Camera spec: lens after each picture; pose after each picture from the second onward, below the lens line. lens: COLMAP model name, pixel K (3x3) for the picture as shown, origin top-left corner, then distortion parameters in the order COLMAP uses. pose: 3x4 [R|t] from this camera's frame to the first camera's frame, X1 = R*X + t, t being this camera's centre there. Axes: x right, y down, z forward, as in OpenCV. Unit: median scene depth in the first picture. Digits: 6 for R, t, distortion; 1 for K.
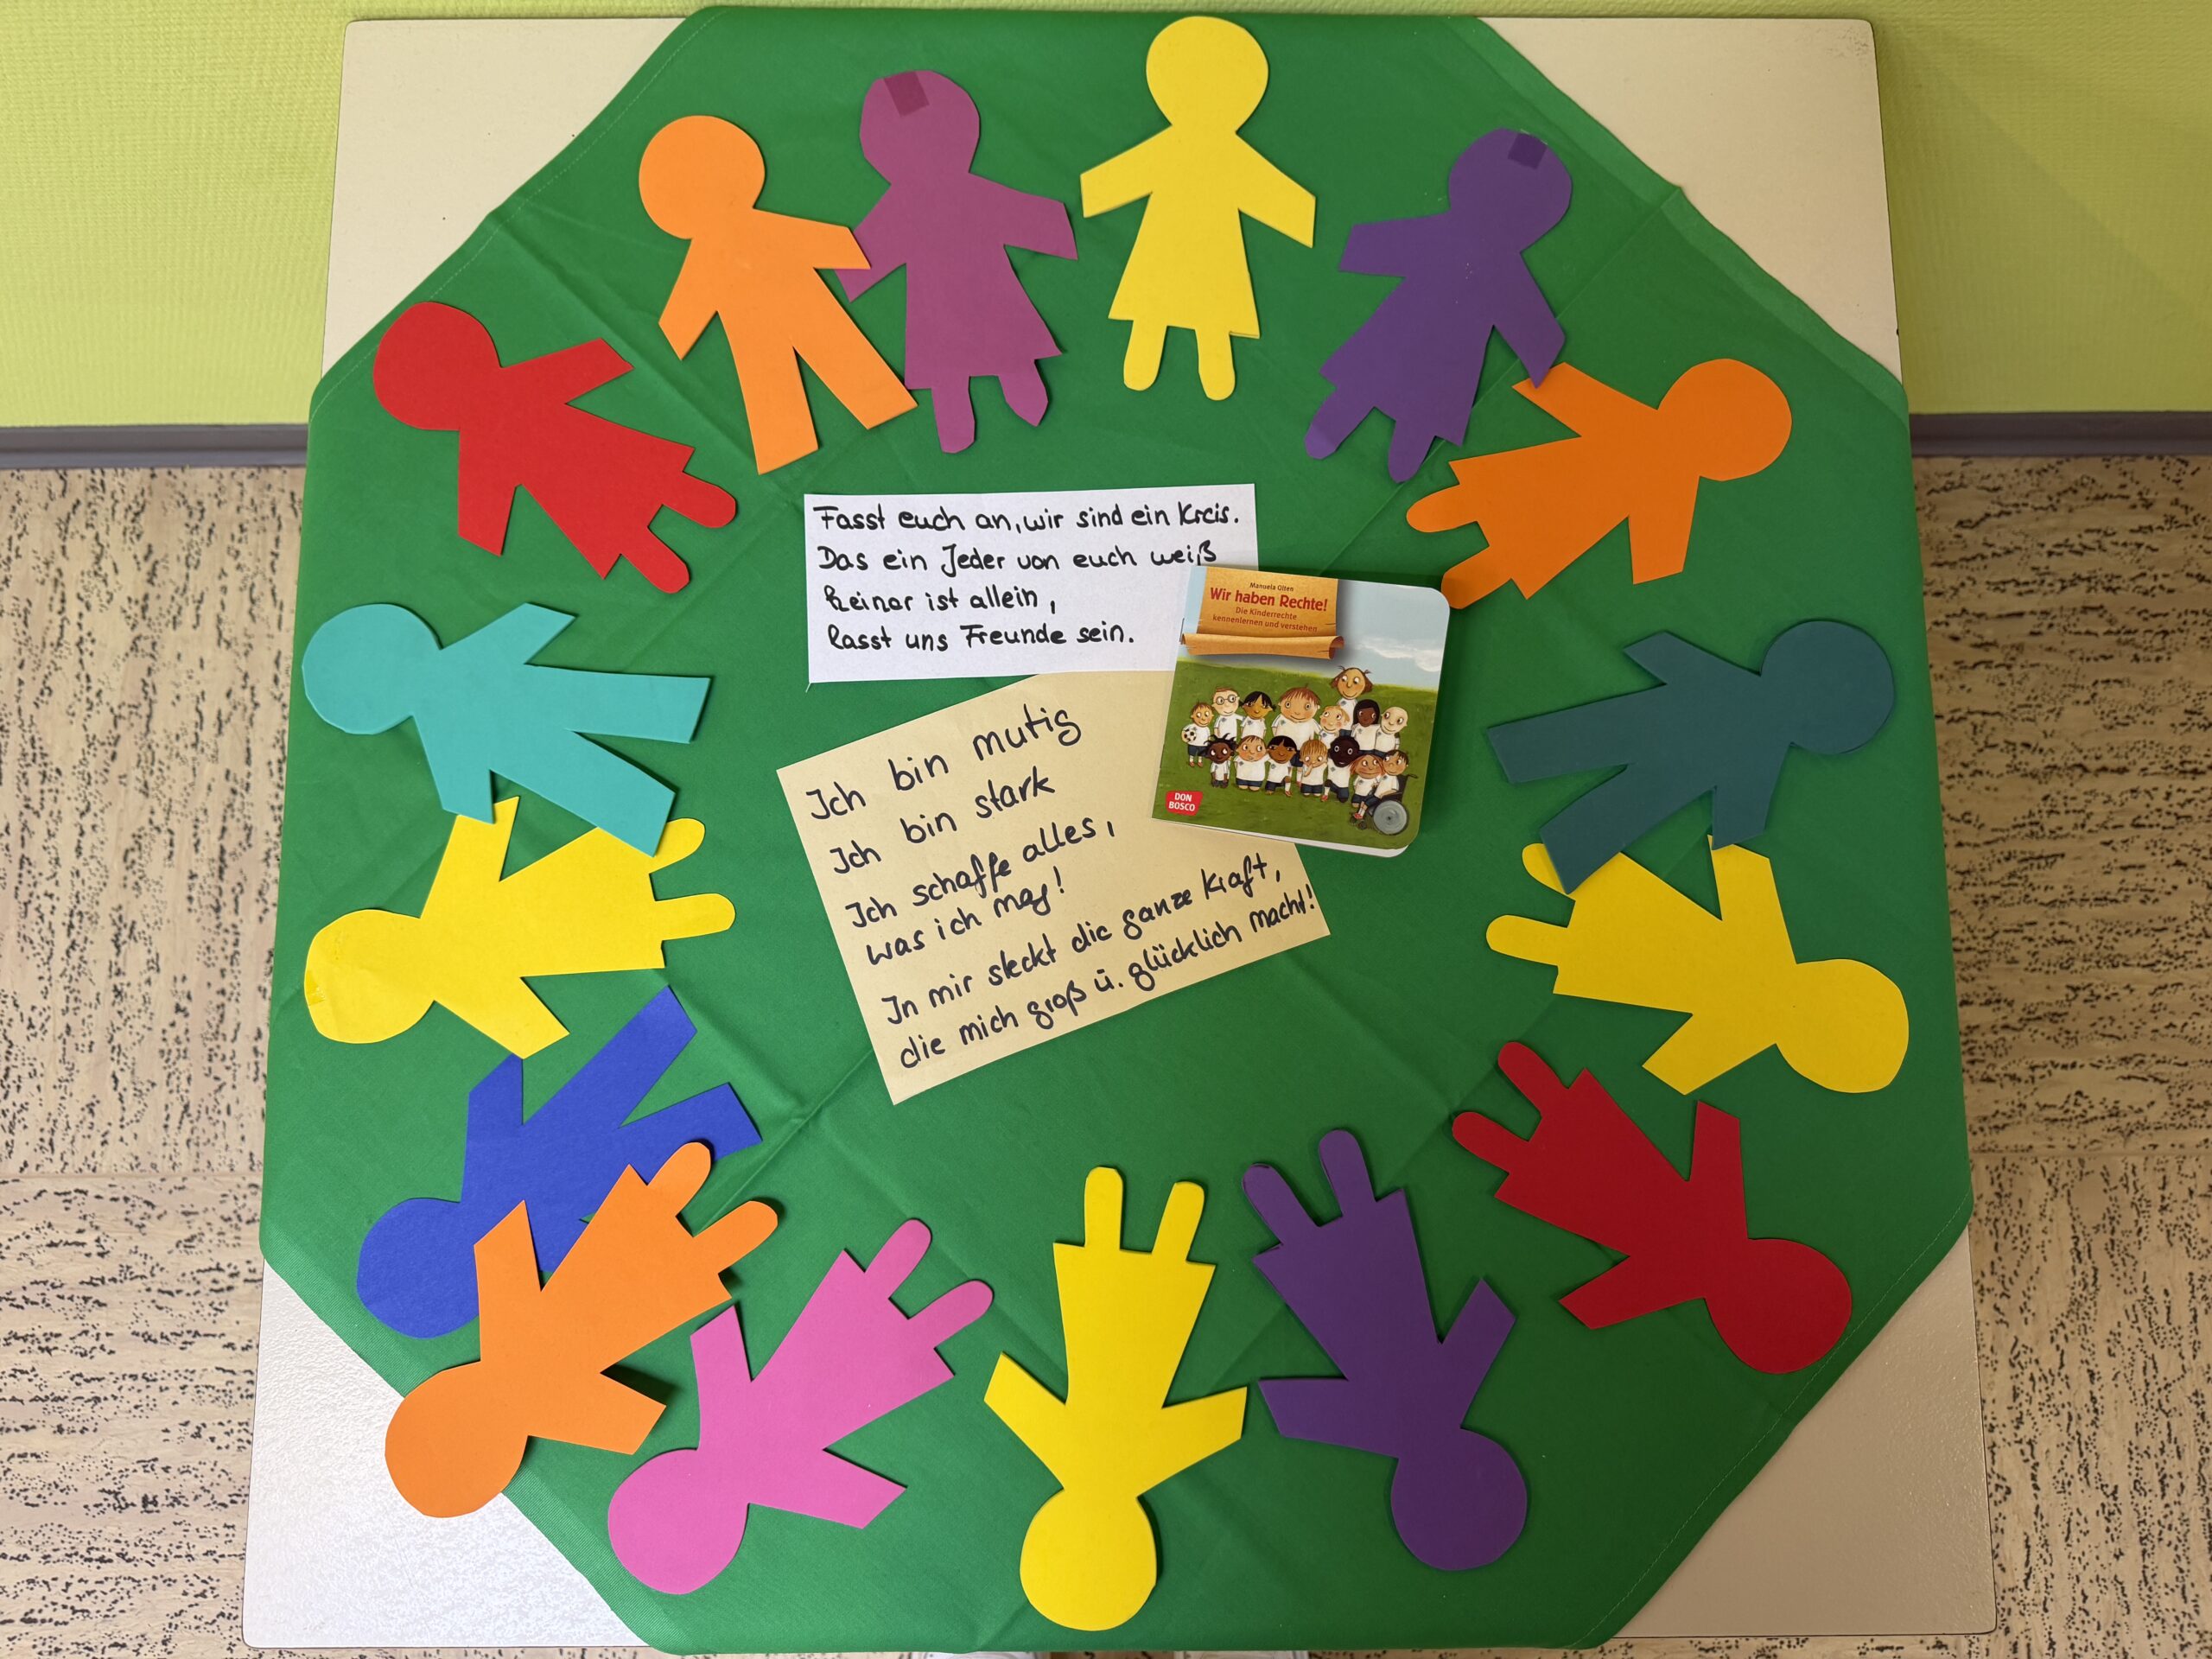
lens RADIAL K [[1537.6, 0, 1112.7], [0, 1537.6, 828.4], [0, 0, 1]] dist [0.003768, -0.038023]
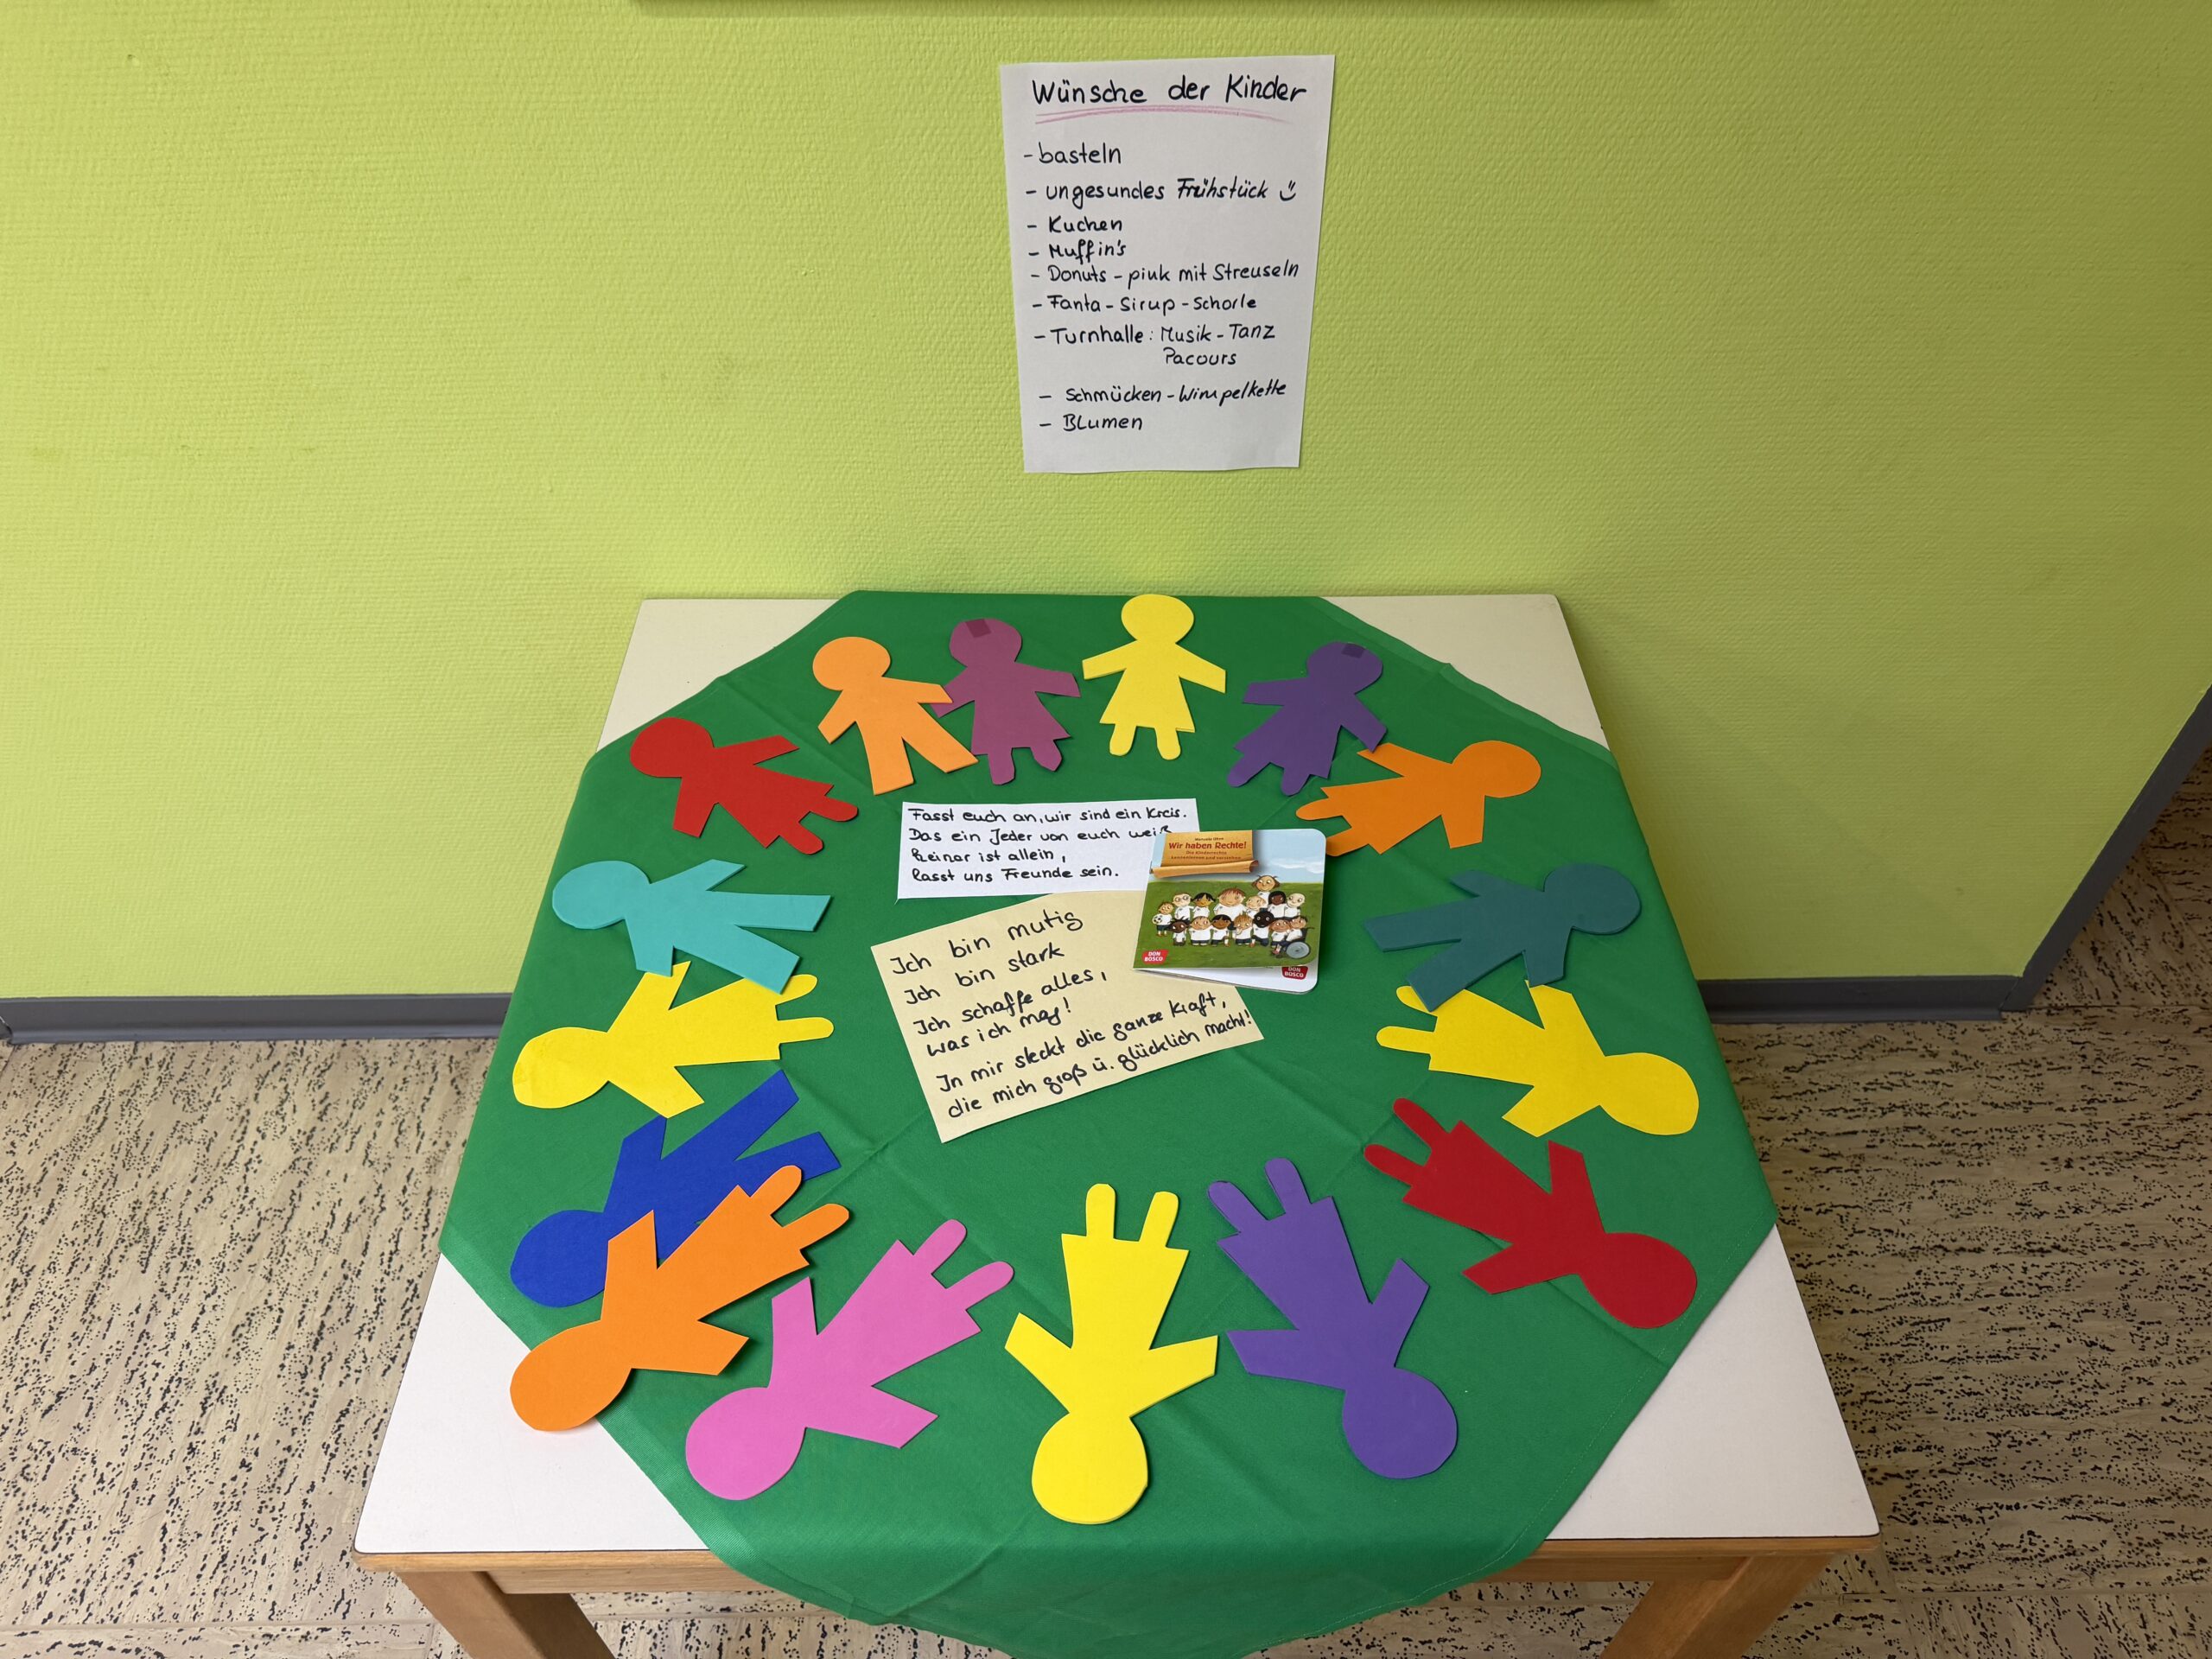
lens RADIAL K [[1548.7, 0, 1106.0], [0, 1548.7, 829.5], [0, 0, 1]] dist [-0.044324, 0.001648]
pose [[0.999953, -0.009243, 0.002813, -0.001121], [0.009093, 0.801799, -0.597525, 0.402162], [0.003268, 0.597522, 0.801846, -0.121386]]
